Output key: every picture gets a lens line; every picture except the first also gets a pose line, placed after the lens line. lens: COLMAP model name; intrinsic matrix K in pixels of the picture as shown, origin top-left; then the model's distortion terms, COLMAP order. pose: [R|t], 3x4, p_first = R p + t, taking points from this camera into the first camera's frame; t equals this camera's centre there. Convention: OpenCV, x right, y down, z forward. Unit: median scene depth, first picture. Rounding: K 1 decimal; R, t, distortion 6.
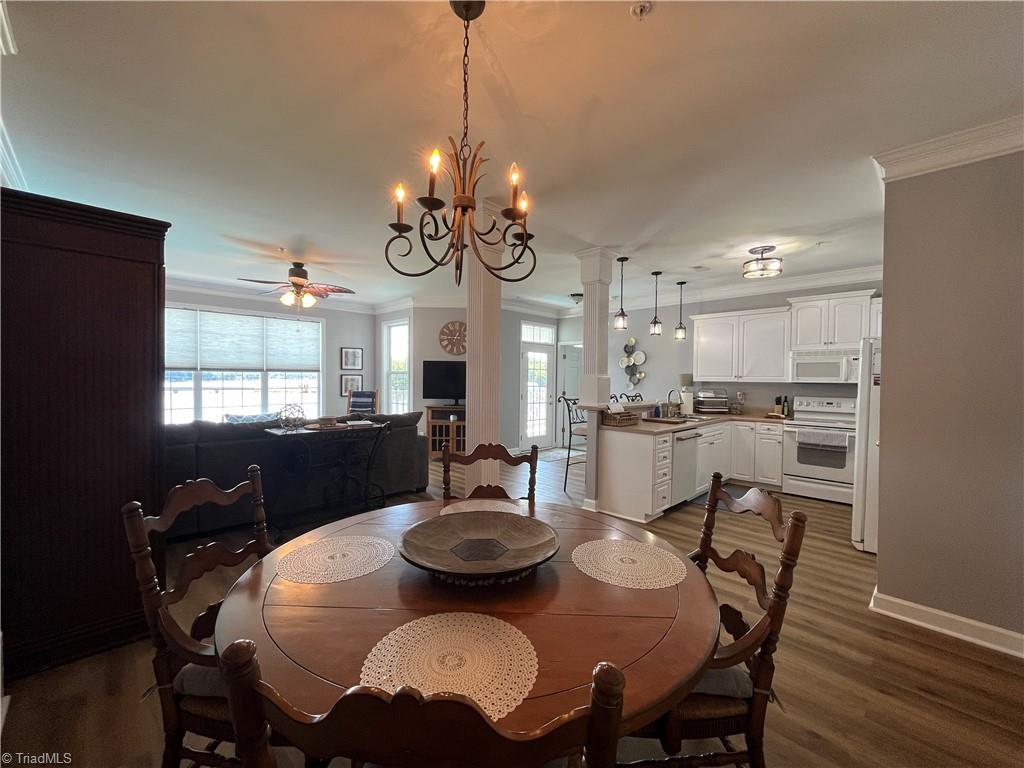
lens RADIAL K [[415.3, 0, 511.1], [0, 415.3, 386.7], [0, 0, 1]] dist [-0.003312, 0.000307]
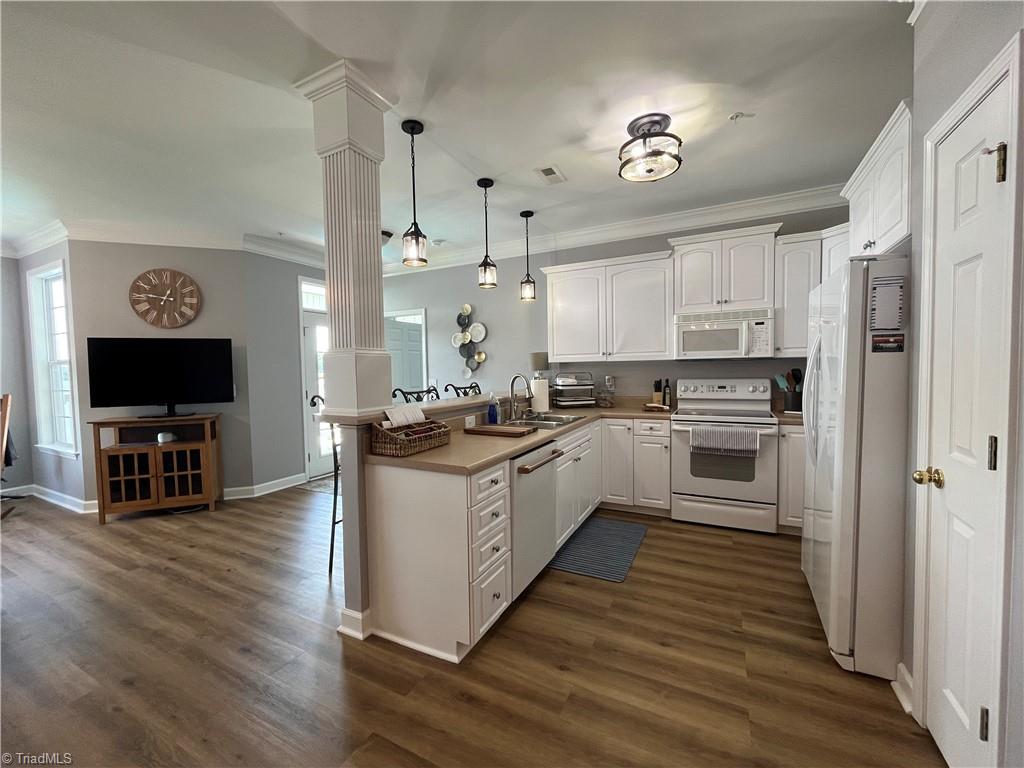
lens RADIAL K [[415.3, 0, 510.8], [0, 415.3, 386.3], [0, 0, 1]] dist [-0.003312, 0.000307]
pose [[0.951023, -0.041041, 0.306382, 0.183206], [0.034093, 0.999026, 0.027995, 0.005711], [-0.307233, -0.016178, 0.951497, 0.398657]]
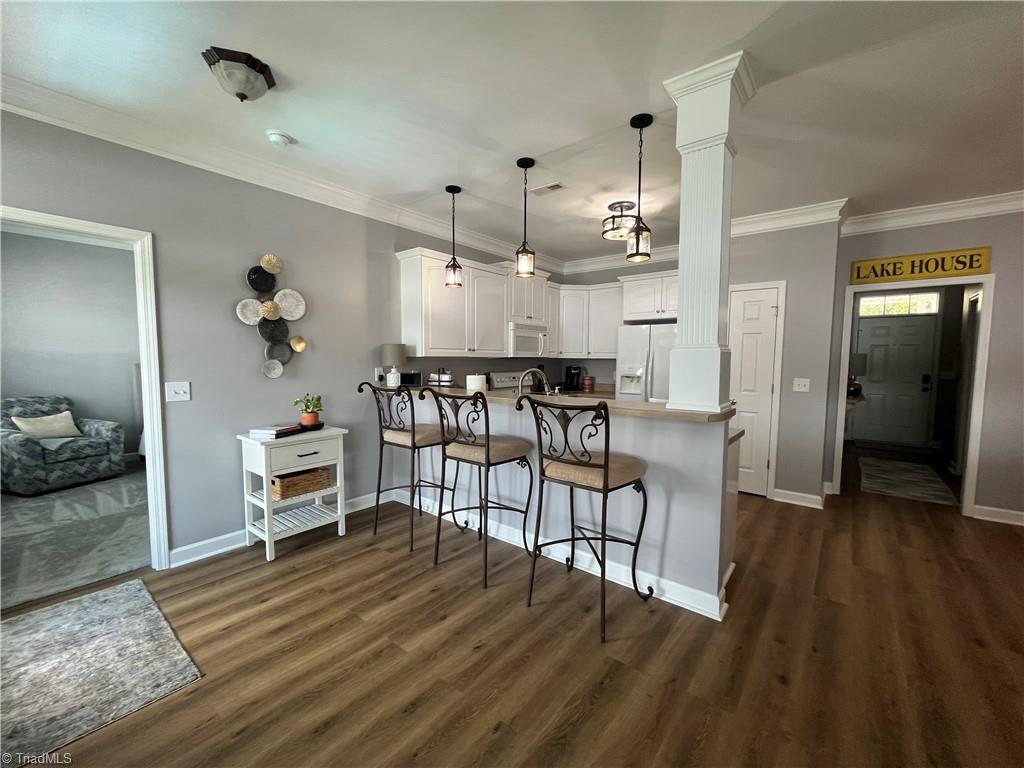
lens RADIAL K [[415.3, 0, 512.3], [0, 415.3, 386.1], [0, 0, 1]] dist [-0.003312, 0.000307]
pose [[-0.105720, -0.075782, 0.991504, -0.214177], [0.015215, 0.996852, 0.077813, -0.017066], [-0.994279, 0.023312, -0.104235, 1.047128]]
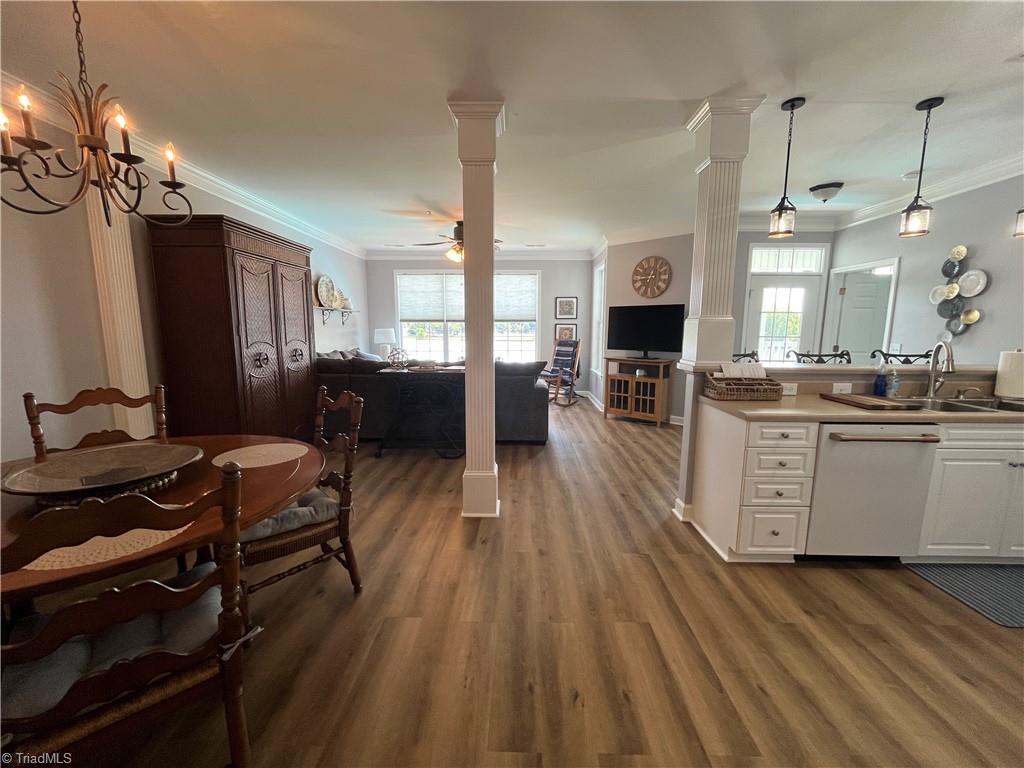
lens RADIAL K [[415.3, 0, 510.2], [0, 415.3, 386.4], [0, 0, 1]] dist [-0.003312, 0.000307]
pose [[0.690014, 0.093849, -0.717686, 0.377639], [-0.010768, 0.992780, 0.119469, 0.004533], [0.723716, -0.074707, 0.686042, 0.275115]]
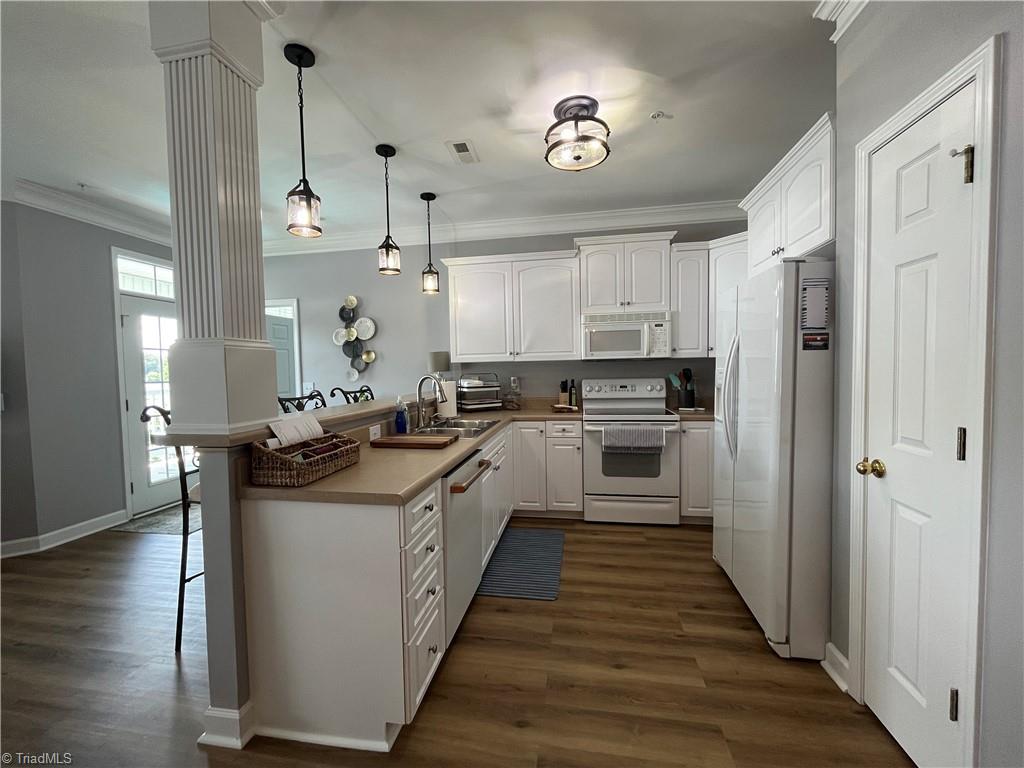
lens RADIAL K [[415.3, 0, 510.7], [0, 415.3, 386.2], [0, 0, 1]] dist [-0.003312, 0.000307]
pose [[0.816726, -0.051894, 0.574687, 0.161970], [0.040547, 0.998647, 0.032553, 0.006526], [-0.575599, -0.003285, 0.817725, 0.476297]]
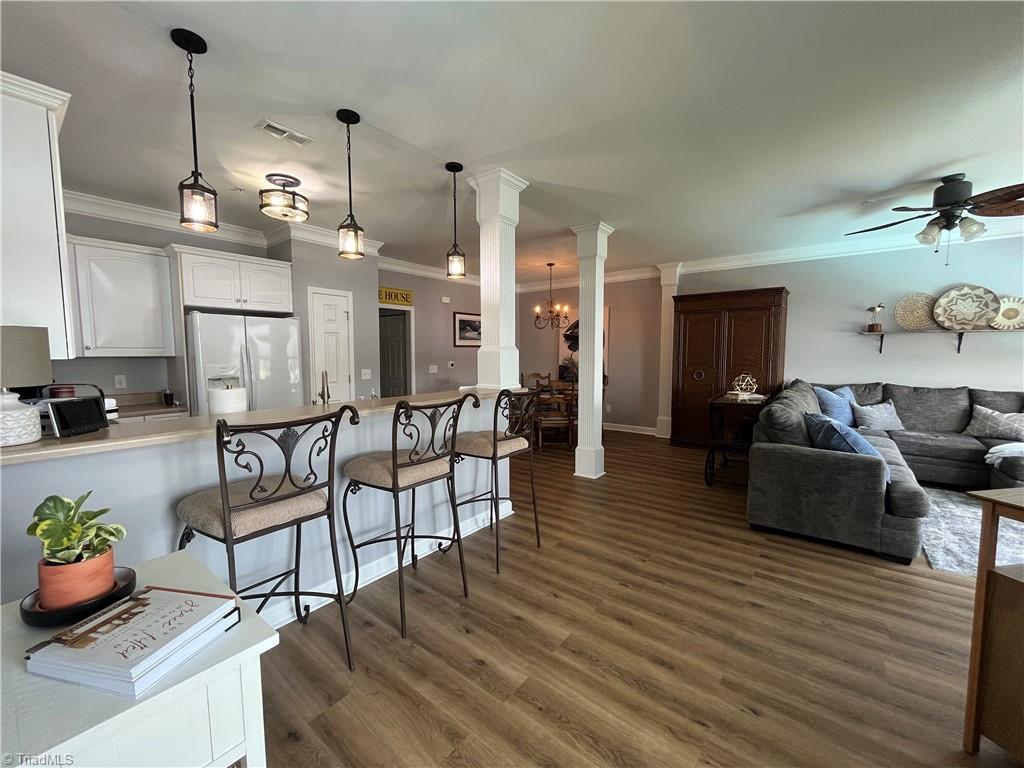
lens RADIAL K [[415.3, 0, 508.0], [0, 415.3, 384.3], [0, 0, 1]] dist [-0.003312, 0.000307]
pose [[-0.993175, 0.000145, -0.116637, 0.224162], [-0.011230, 0.995235, 0.096861, -0.027637], [0.116095, 0.097510, -0.988440, 1.445622]]
